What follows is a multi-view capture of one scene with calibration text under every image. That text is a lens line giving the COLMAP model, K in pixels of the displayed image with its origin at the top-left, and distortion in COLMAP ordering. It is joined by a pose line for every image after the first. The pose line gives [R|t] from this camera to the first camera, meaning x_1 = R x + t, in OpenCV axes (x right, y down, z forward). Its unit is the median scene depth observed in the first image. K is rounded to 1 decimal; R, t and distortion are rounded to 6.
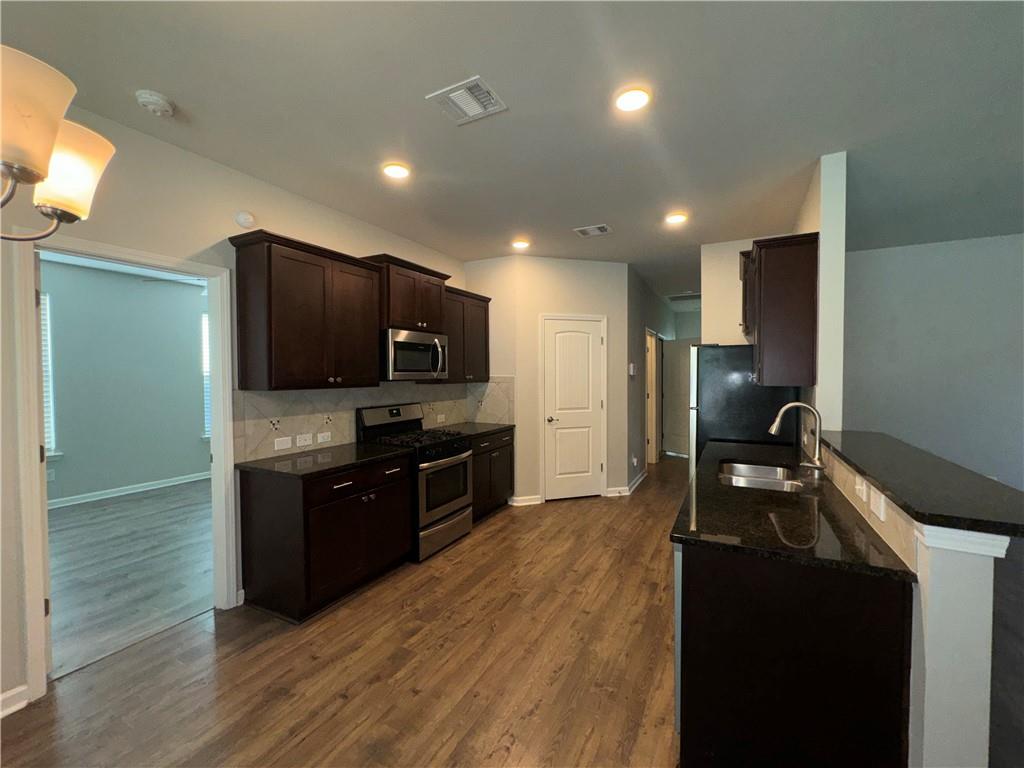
lens RADIAL K [[427.8, 0, 511.8], [0, 427.8, 383.5], [0, 0, 1]] dist [-0.004664, 0.000631]
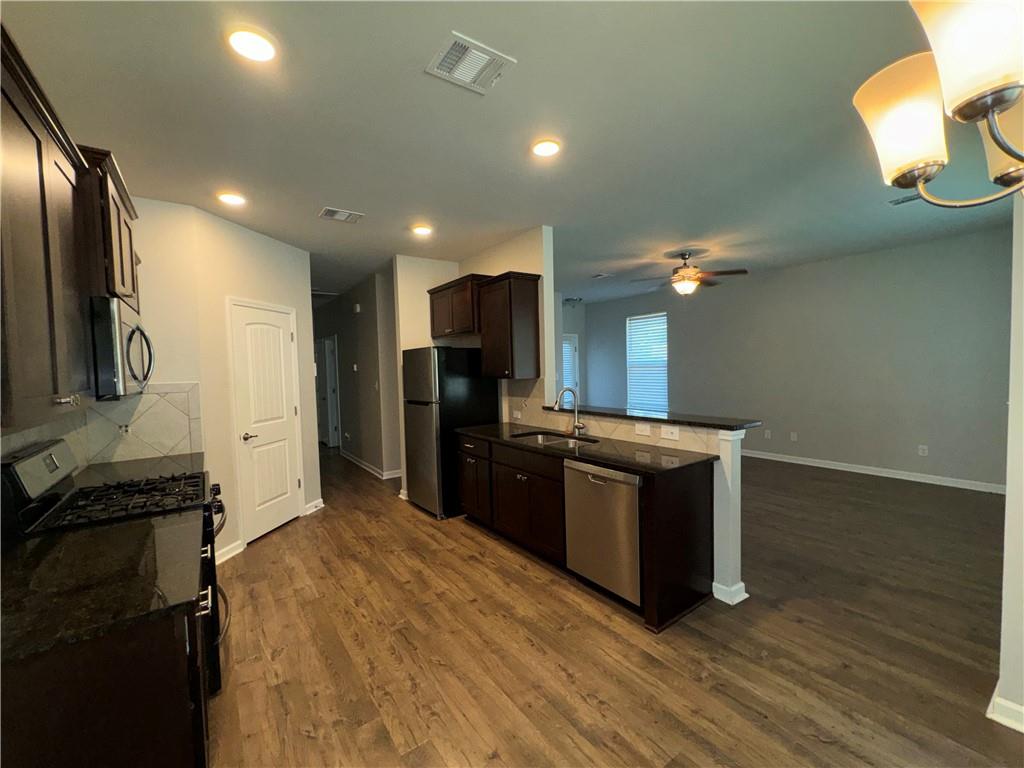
lens RADIAL K [[427.8, 0, 511.9], [0, 427.8, 383.3], [0, 0, 1]] dist [-0.004664, 0.000631]
pose [[0.449010, -0.046762, 0.892302, -0.537372], [0.046547, 0.998498, 0.028905, -0.016411], [-0.892314, 0.028556, 0.450512, 0.333767]]
